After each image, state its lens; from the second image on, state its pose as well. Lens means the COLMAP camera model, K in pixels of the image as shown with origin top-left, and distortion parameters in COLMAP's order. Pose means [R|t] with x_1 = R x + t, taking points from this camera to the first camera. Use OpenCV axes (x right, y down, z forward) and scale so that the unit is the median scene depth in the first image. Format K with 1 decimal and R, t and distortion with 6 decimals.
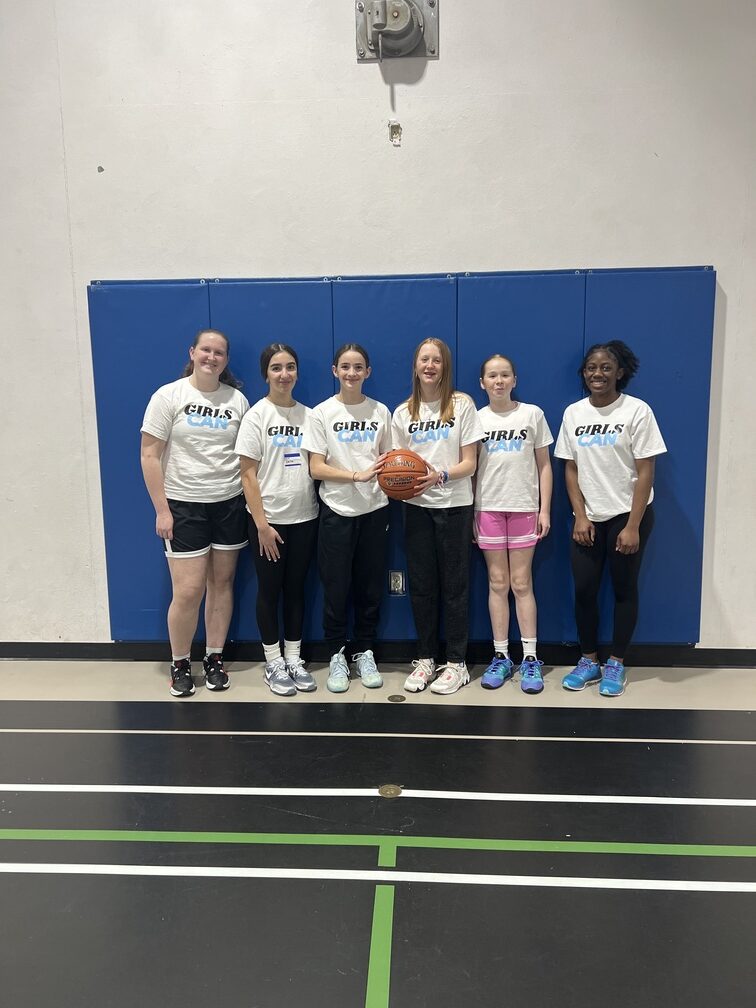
lens RADIAL K [[797.3, 0, 374.2], [0, 797.3, 495.9], [0, 0, 1]] dist [0.022771, -0.030534]
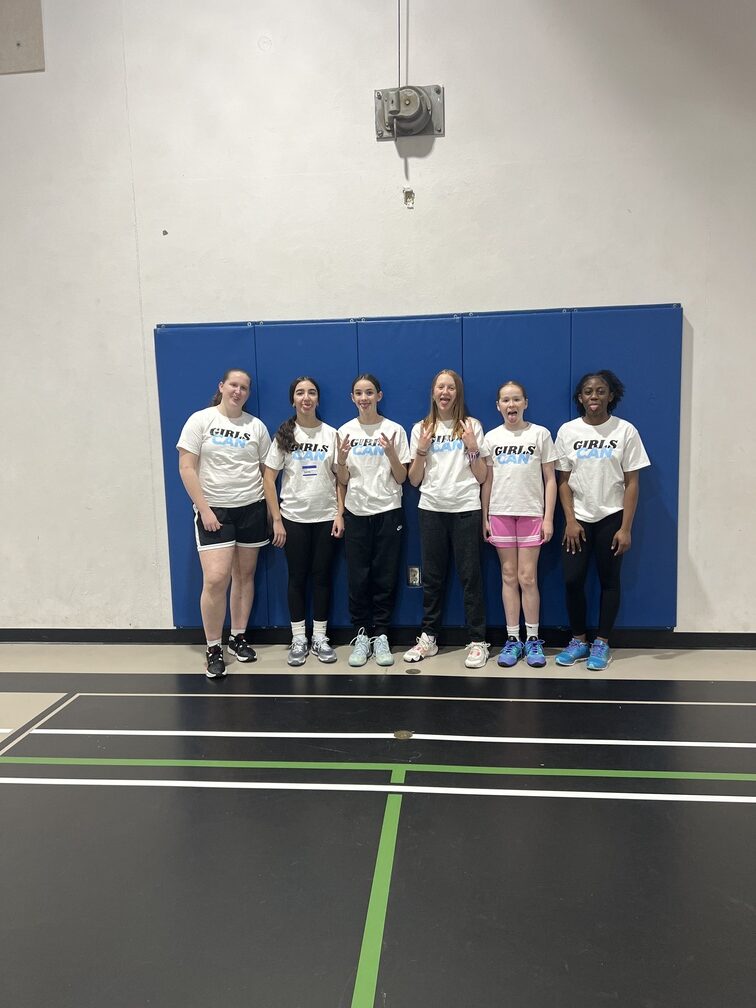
lens RADIAL K [[797.3, 0, 382.7], [0, 797.3, 508.9], [0, 0, 1]] dist [0.022771, -0.030534]
pose [[0.999207, -0.007423, -0.039121, 0.029907], [0.006700, 0.999805, -0.018579, 0.032742], [0.039252, 0.018302, 0.999062, -0.184171]]
